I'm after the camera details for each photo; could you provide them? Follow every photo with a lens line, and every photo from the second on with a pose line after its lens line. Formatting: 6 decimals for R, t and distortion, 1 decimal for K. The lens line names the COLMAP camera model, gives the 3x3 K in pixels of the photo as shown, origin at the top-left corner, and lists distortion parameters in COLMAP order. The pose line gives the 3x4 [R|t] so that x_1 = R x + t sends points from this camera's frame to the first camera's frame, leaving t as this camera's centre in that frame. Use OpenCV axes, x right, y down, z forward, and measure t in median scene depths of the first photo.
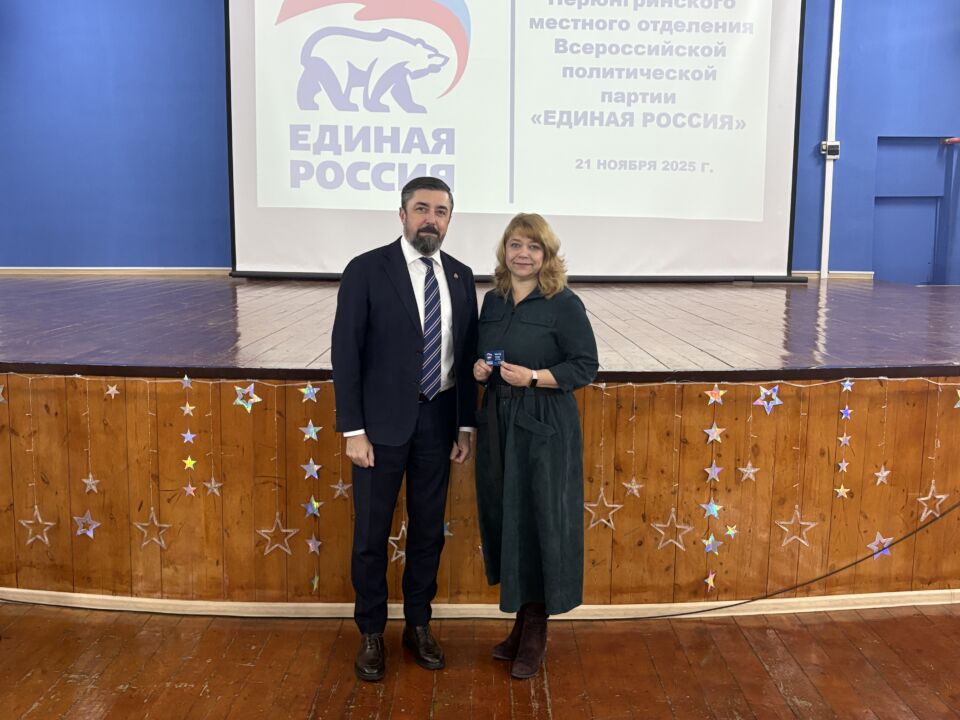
lens RADIAL K [[1022.8, 0, 480.0], [0, 1022.8, 360.0], [0, 0, 1]] dist [0.149833, -0.431868]
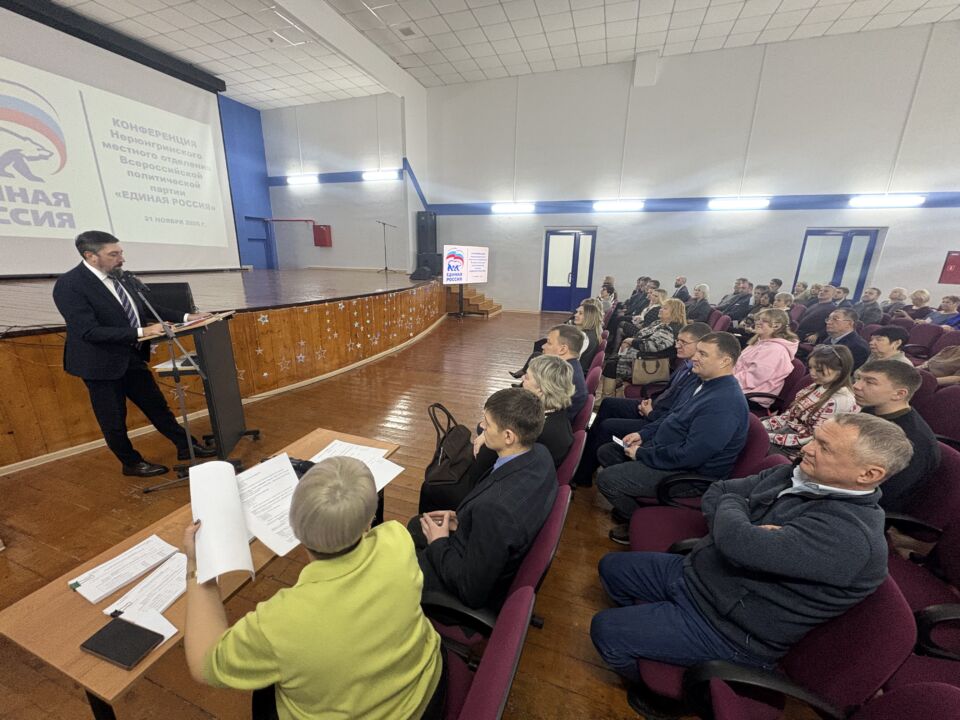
lens RADIAL K [[383.3, 0, 479.4], [0, 383.3, 357.9], [0, 0, 1]] dist [0.003785, -0.000032]
pose [[0.332498, -0.248963, 0.909650, -0.492591], [0.105664, 0.968289, 0.226389, -0.014314], [-0.937166, 0.020844, 0.348260, 0.057577]]
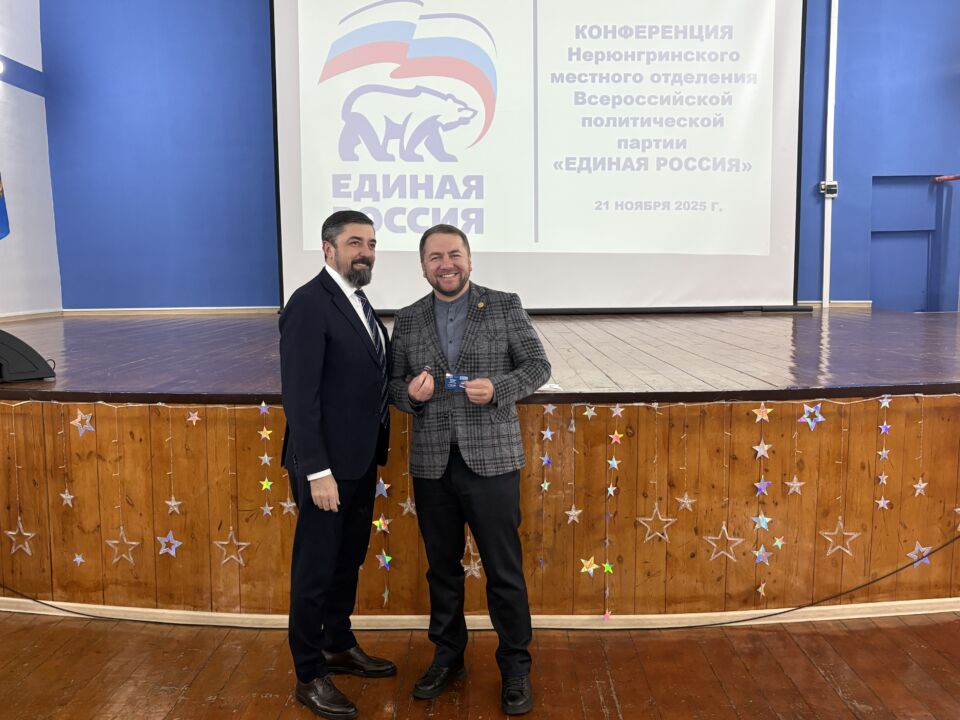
lens RADIAL K [[936.4, 0, 482.4], [0, 936.4, 363.9], [0, 0, 1]] dist [0.152650, -0.456892]
pose [[0.999829, -0.015365, -0.010243, -0.018596], [0.015072, 0.999491, -0.028105, 0.002600], [0.010670, 0.027946, 0.999552, 0.010296]]
